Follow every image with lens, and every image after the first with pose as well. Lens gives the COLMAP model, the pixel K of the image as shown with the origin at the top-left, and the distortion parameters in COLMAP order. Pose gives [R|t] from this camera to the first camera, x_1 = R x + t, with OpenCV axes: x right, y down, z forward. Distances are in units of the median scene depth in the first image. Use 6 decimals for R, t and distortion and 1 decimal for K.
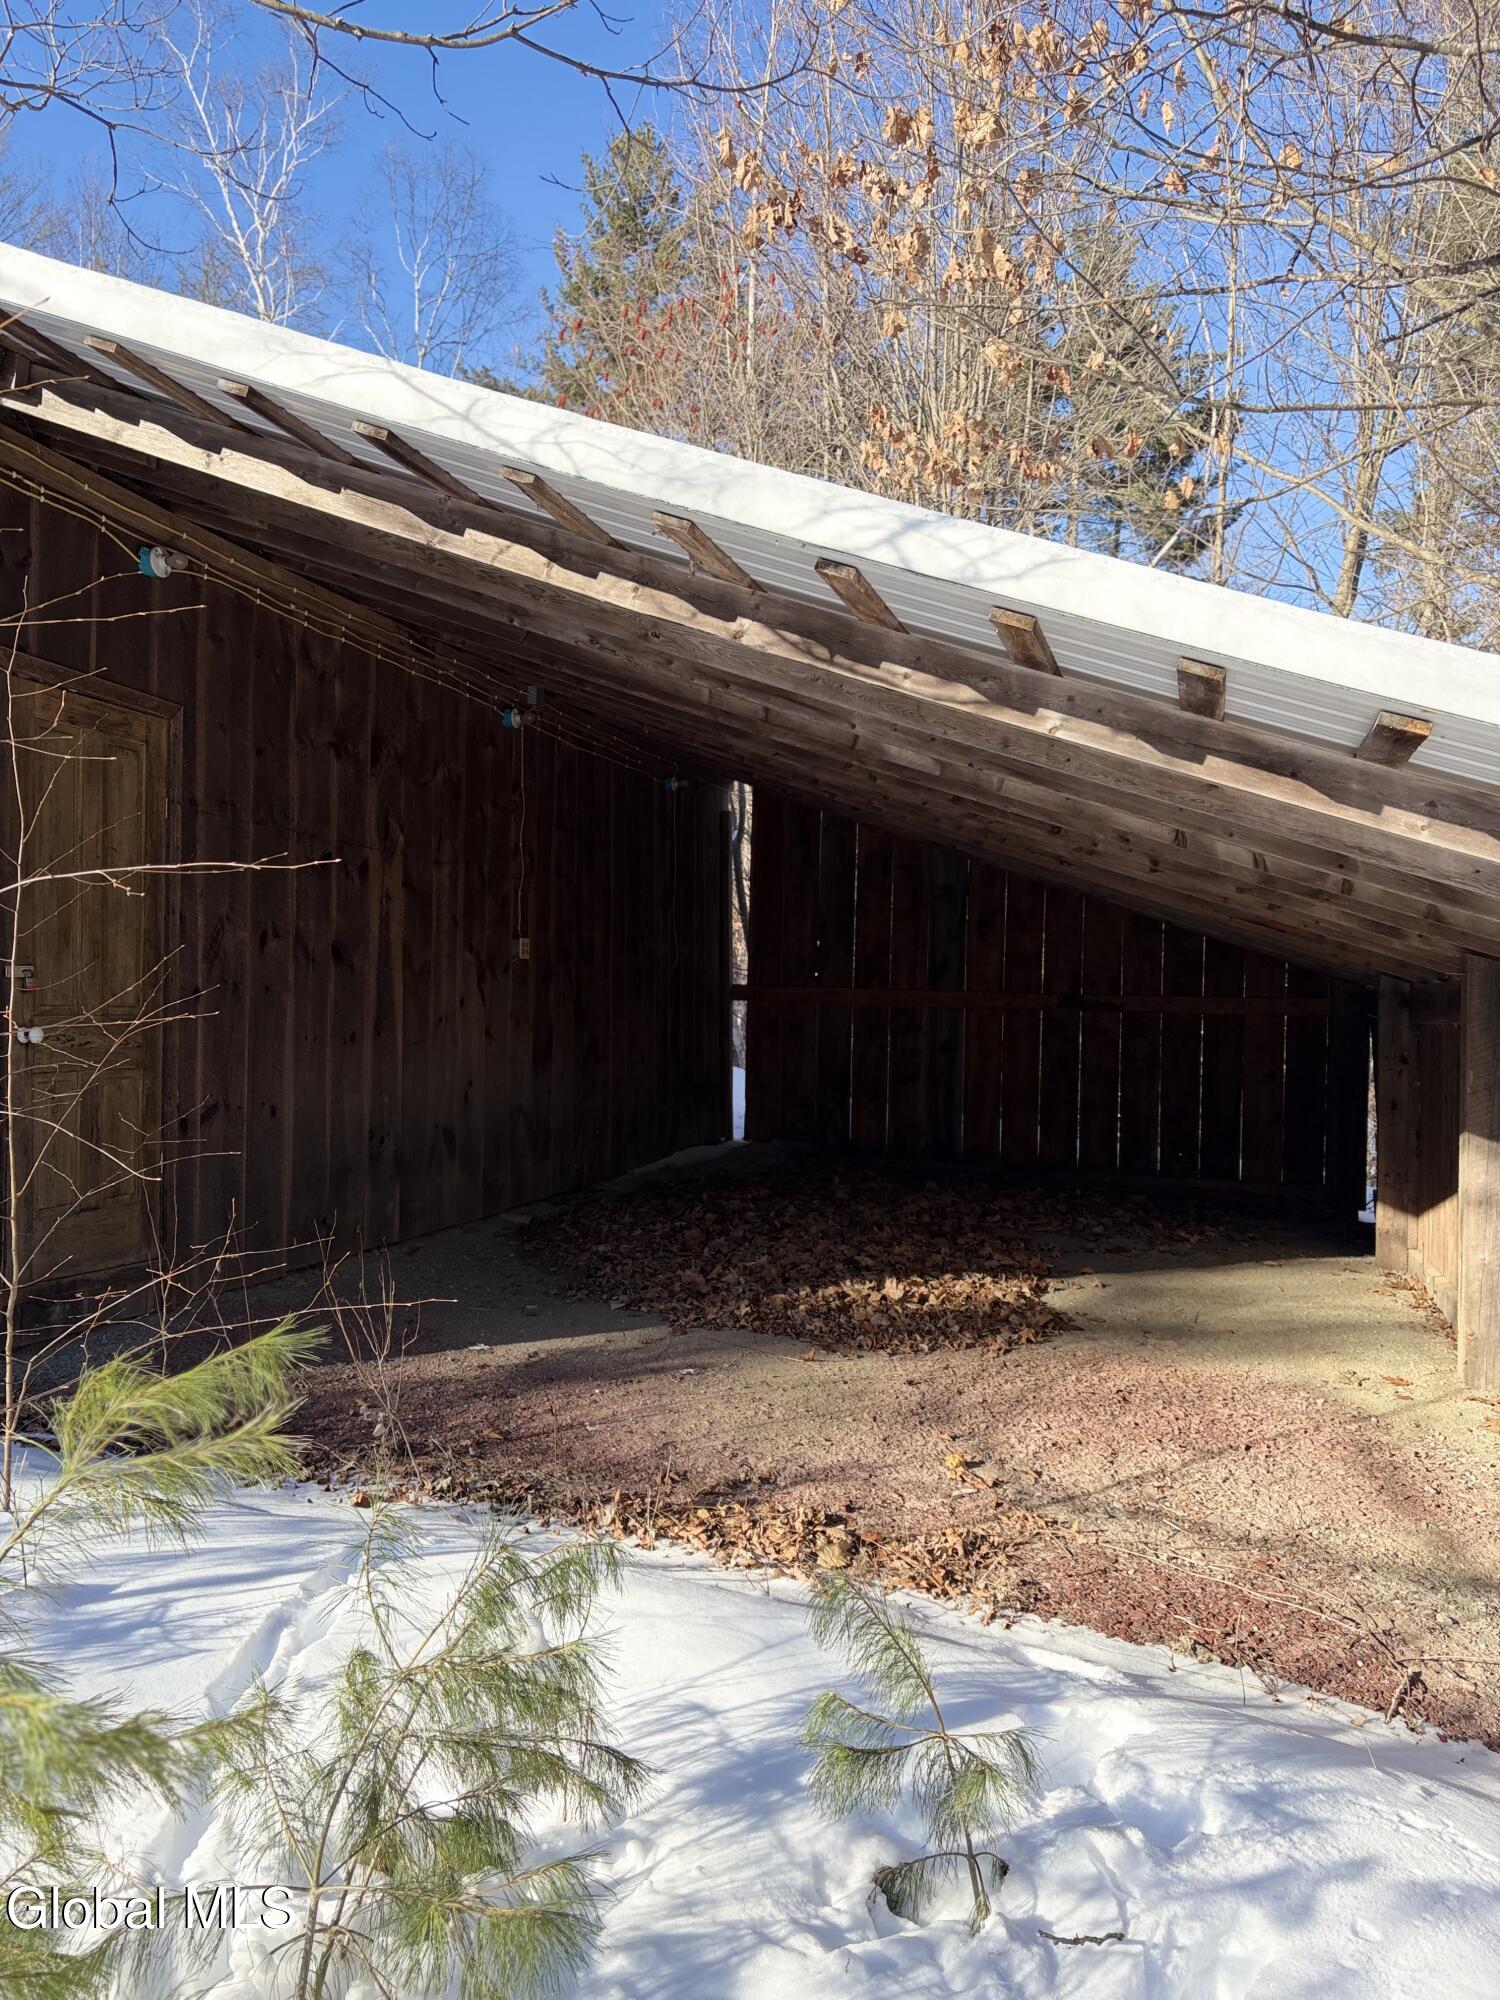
lens RADIAL K [[1518.6, 0, 723.6], [0, 1518.6, 979.2], [0, 0, 1]] dist [0.051082, 0.000320]
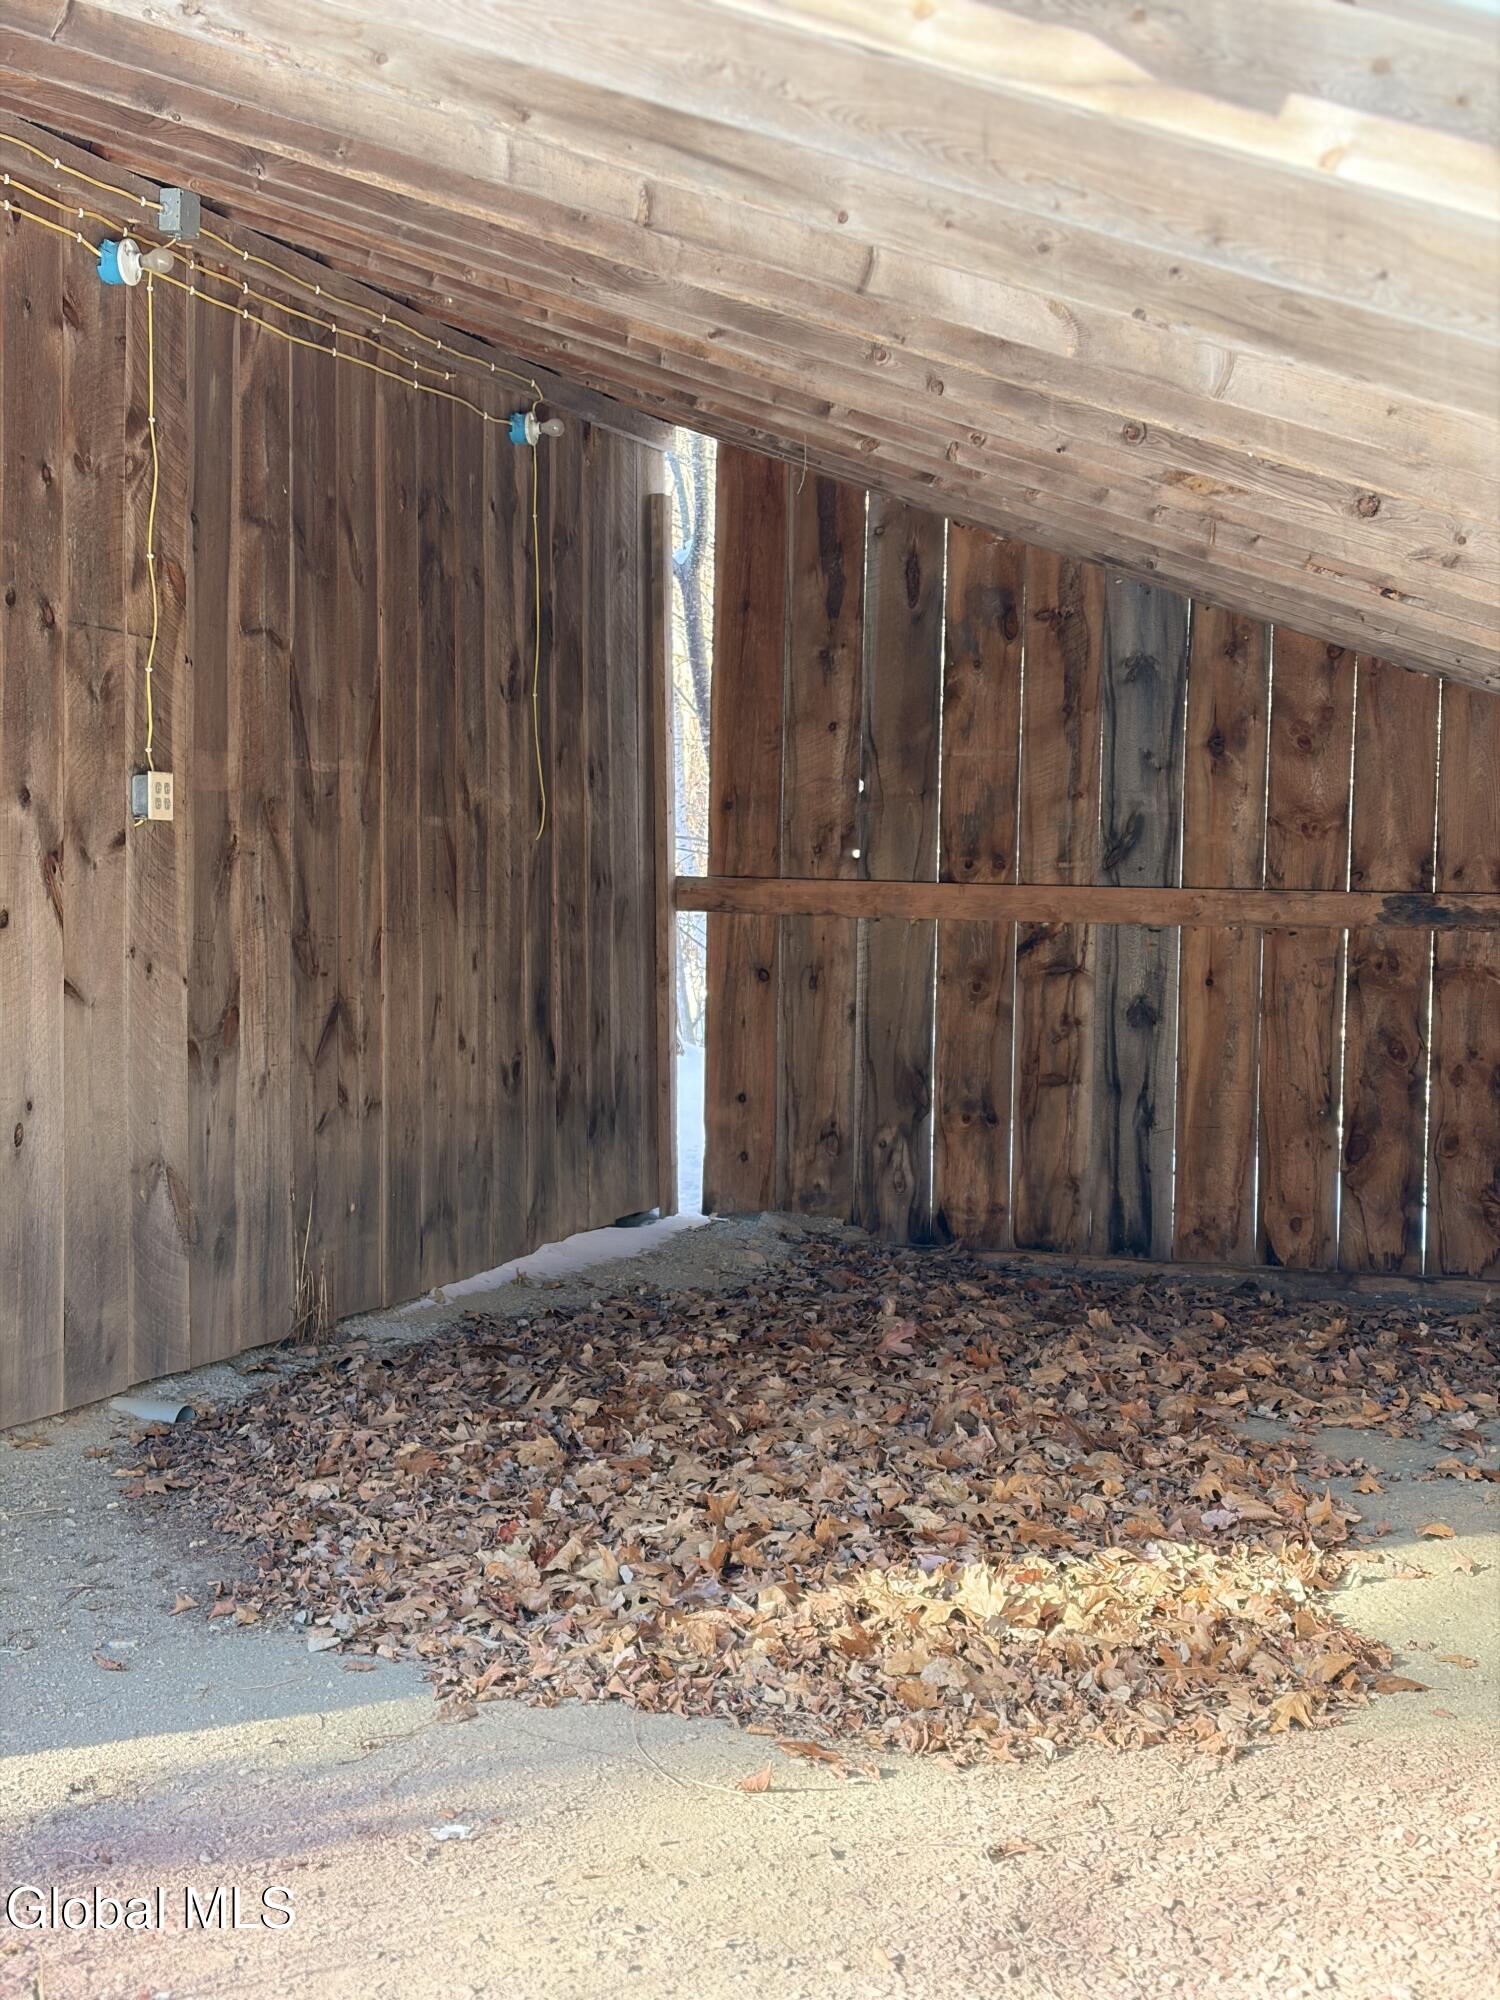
lens RADIAL K [[3074.0, 0, 750.0], [0, 3074.0, 1000.0], [0, 0, 1]] dist [0.144269, -0.722688]
pose [[0.999929, -0.005036, 0.010781, 0.039210], [0.004553, 0.999006, 0.044343, -0.000498], [-0.010994, -0.044291, 0.998958, 0.149065]]
